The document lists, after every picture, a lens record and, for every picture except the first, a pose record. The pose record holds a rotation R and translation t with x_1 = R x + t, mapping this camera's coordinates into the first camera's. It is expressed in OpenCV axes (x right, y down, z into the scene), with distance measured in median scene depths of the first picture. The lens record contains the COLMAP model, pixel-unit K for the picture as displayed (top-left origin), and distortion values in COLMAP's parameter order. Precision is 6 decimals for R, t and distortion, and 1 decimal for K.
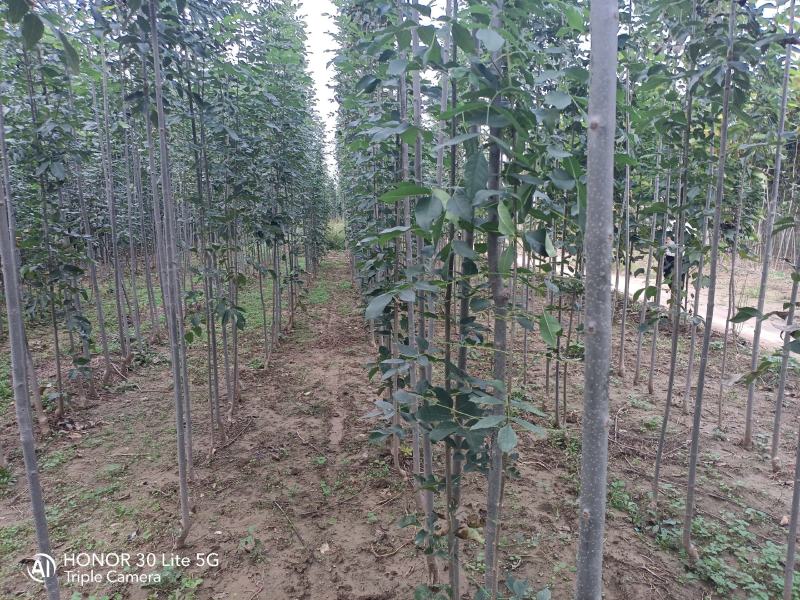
lens RADIAL K [[608.3, 0, 400.1], [0, 608.3, 300.2], [0, 0, 1]] dist [0.002706, 0.007447]
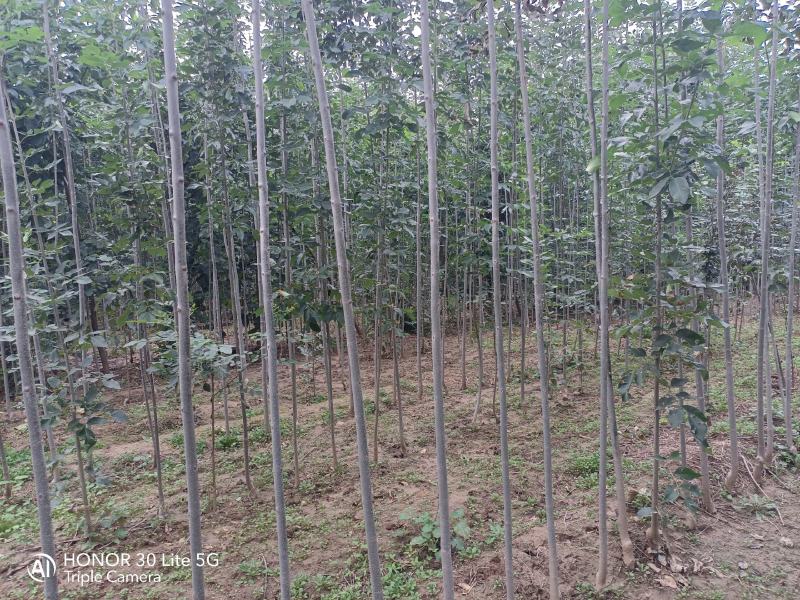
lens RADIAL K [[608.3, 0, 399.8], [0, 608.3, 299.4], [0, 0, 1]] dist [0.002706, 0.007447]
pose [[0.549187, 0.066962, -0.833012, -0.152110], [-0.097209, 0.995137, 0.015907, -0.067440], [0.830026, 0.072241, 0.553026, 0.351202]]
